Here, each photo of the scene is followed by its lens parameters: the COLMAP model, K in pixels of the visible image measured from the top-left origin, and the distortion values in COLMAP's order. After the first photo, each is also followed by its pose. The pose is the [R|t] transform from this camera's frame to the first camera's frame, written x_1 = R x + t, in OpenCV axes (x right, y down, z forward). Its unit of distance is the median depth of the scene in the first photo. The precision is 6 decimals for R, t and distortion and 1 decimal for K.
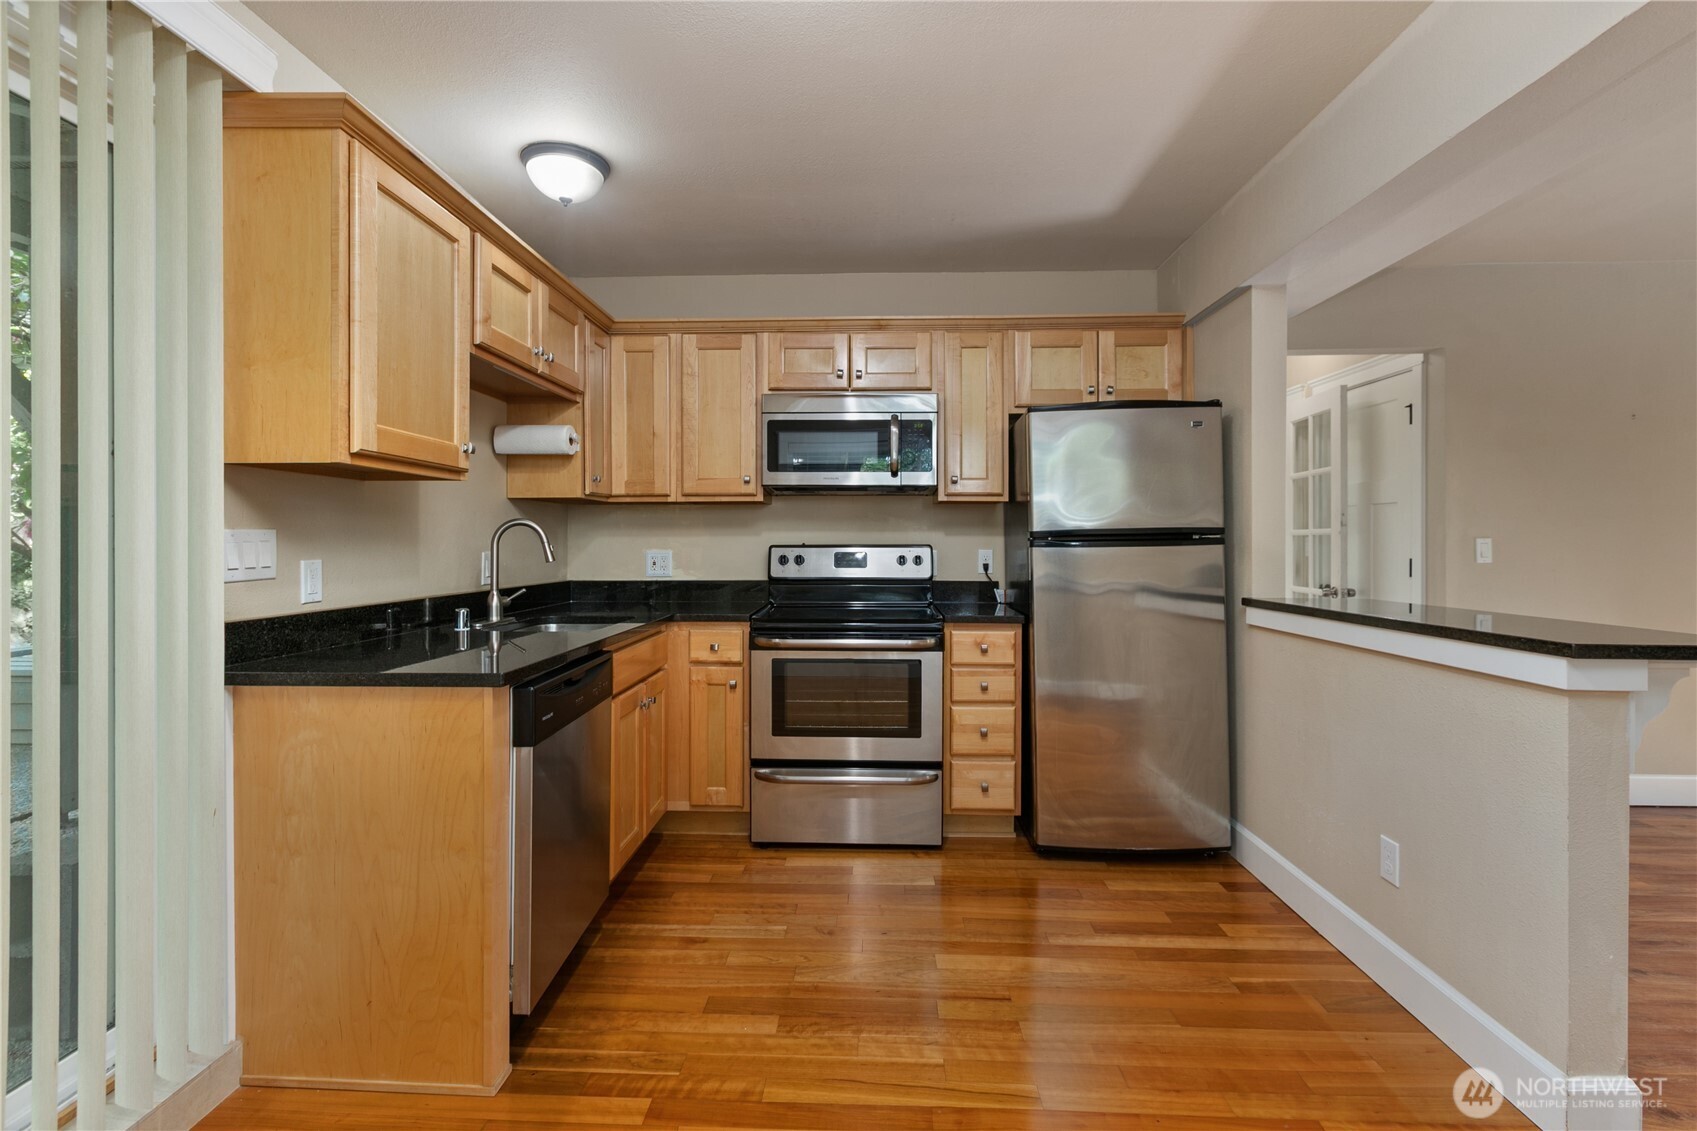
lens RADIAL K [[763.3, 0, 844.3], [0, 763.3, 540.7], [0, 0, 1]] dist [0.000596, 0.000512]
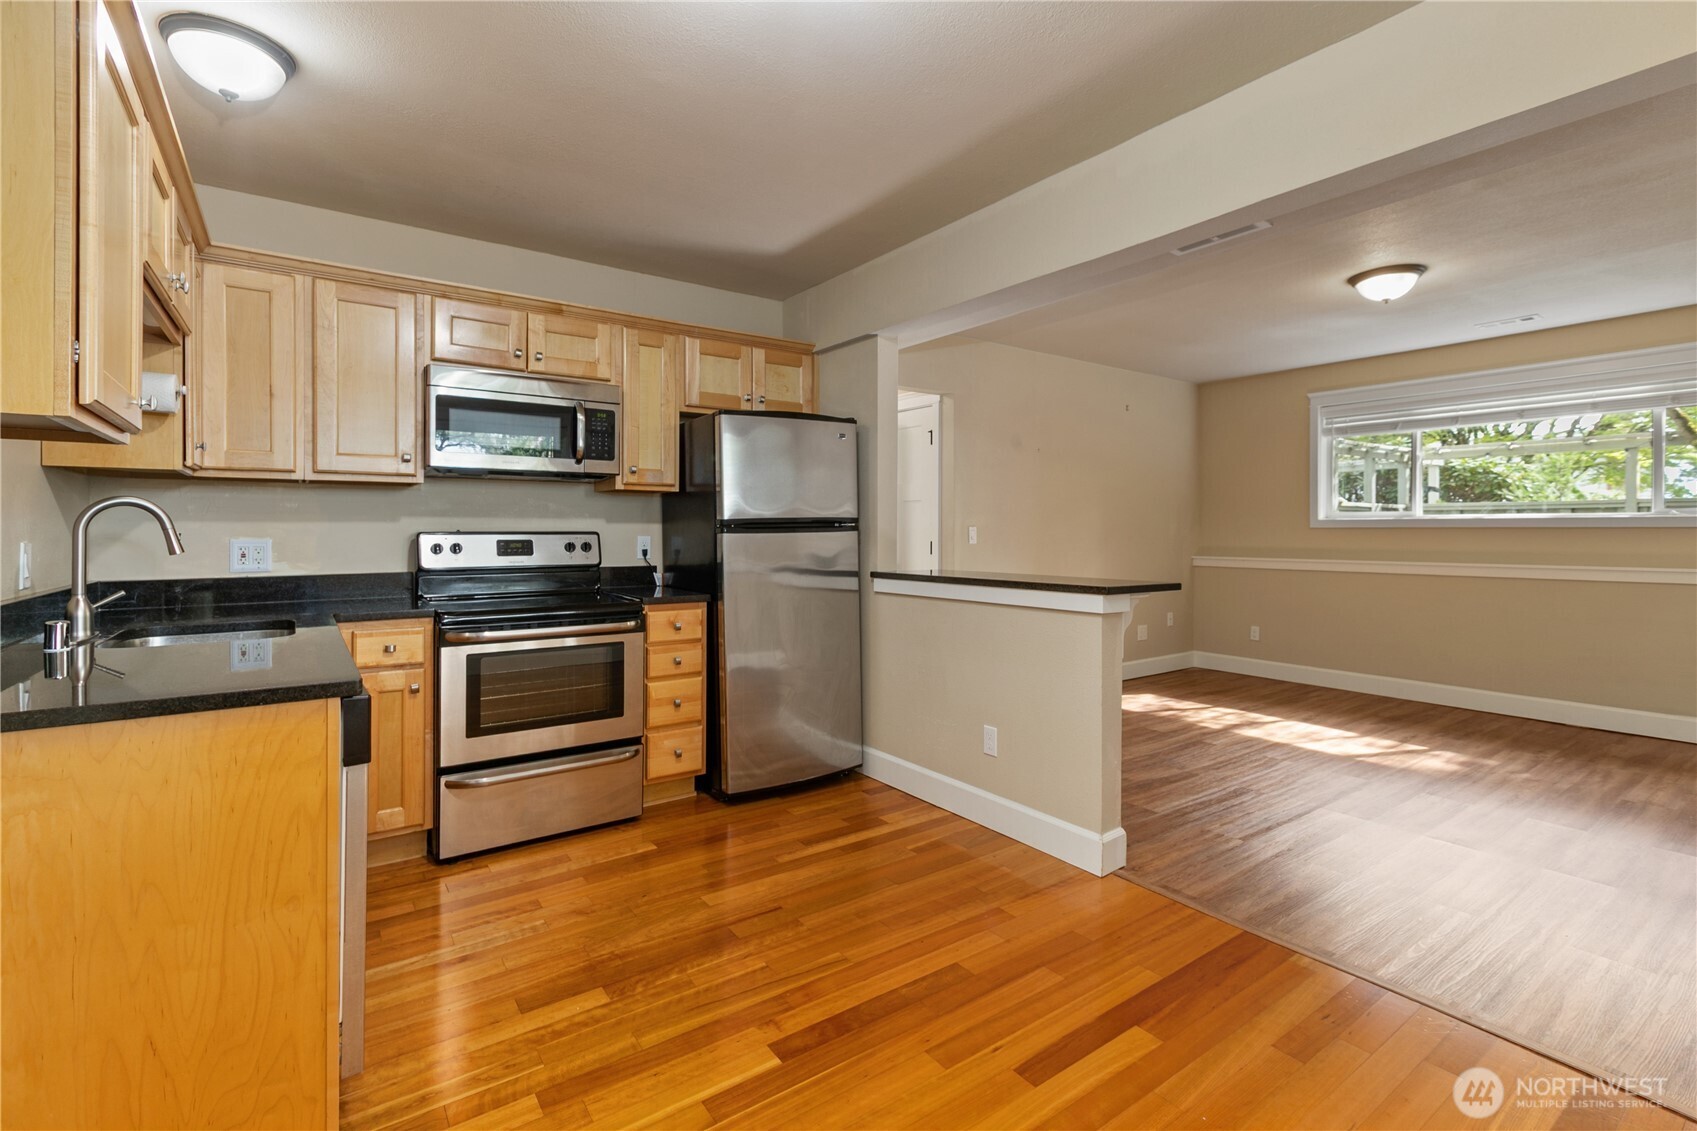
lens RADIAL K [[766.9, 0, 843.5], [0, 766.9, 531.4], [0, 0, 1]] dist [-0.000093, 0.000165]
pose [[0.792584, -0.000775, 0.609762, -0.296368], [-0.001327, 0.999995, 0.002996, 0.001903], [-0.609762, -0.003183, 0.792579, -0.012423]]
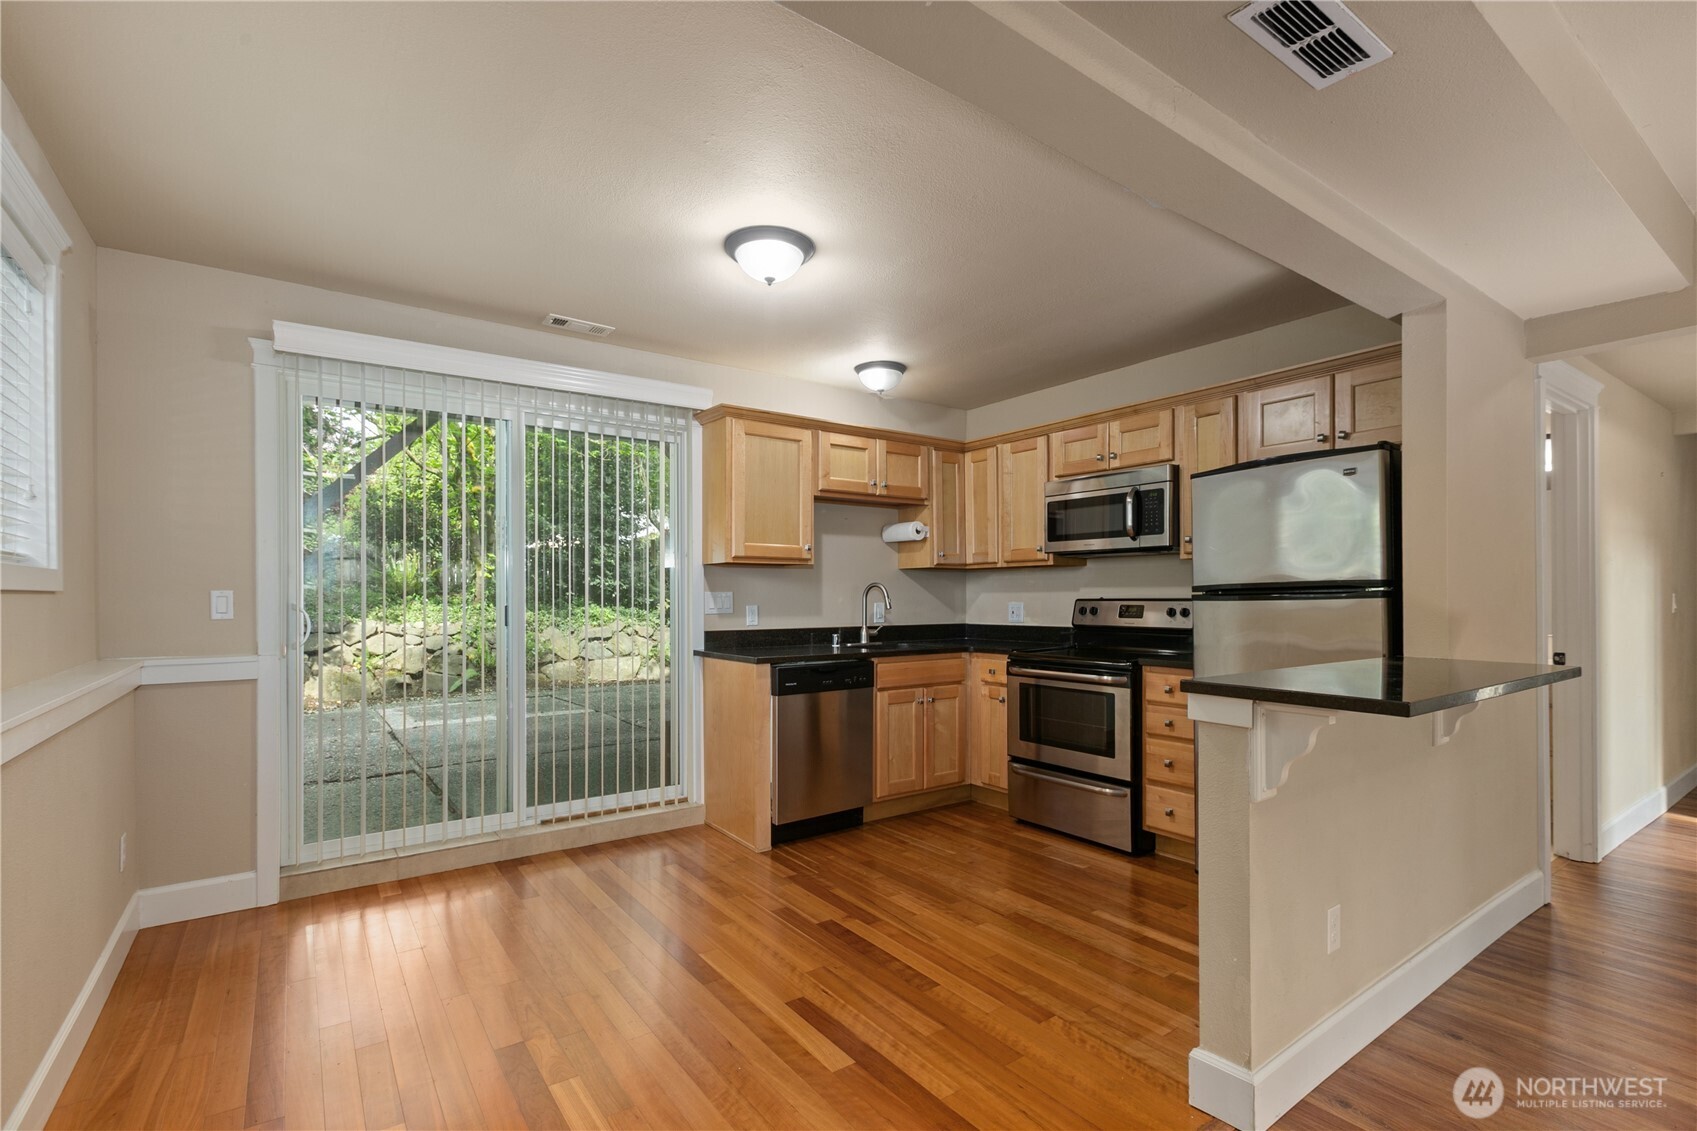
lens RADIAL K [[781.2, 0, 849.3], [0, 781.2, 593.1], [0, 0, 1]] dist [-0.002157, 0.000044]
pose [[0.614895, -0.006344, -0.788584, 0.804803], [0.003191, 0.999979, -0.005556, 0.002854], [0.788603, 0.000900, 0.614902, -0.084992]]
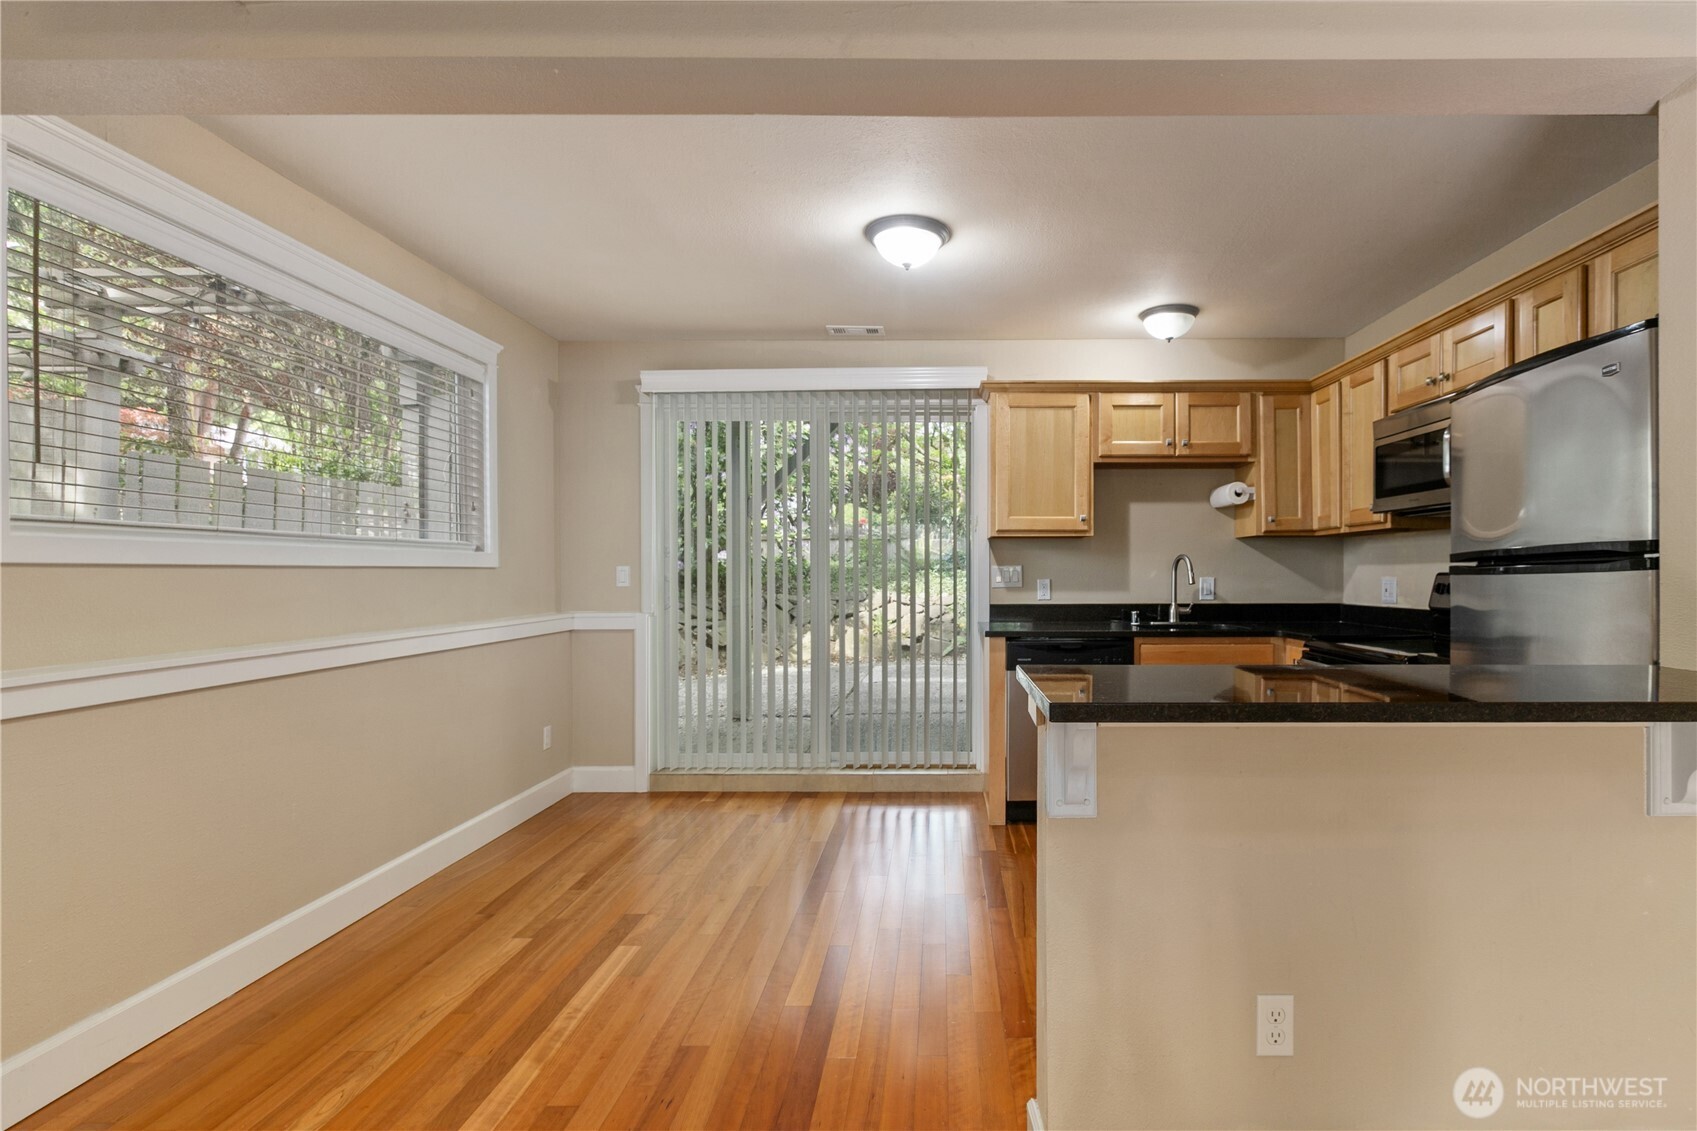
lens RADIAL K [[812.8, 0, 937.5], [0, 812.8, 571.4], [0, 0, 1]] dist [-0.000855, -0.000346]
pose [[0.037622, -0.002931, -0.999288, 1.027324], [0.002556, 0.999993, -0.002837, 0.006510], [0.999289, -0.002447, 0.037629, 0.425085]]
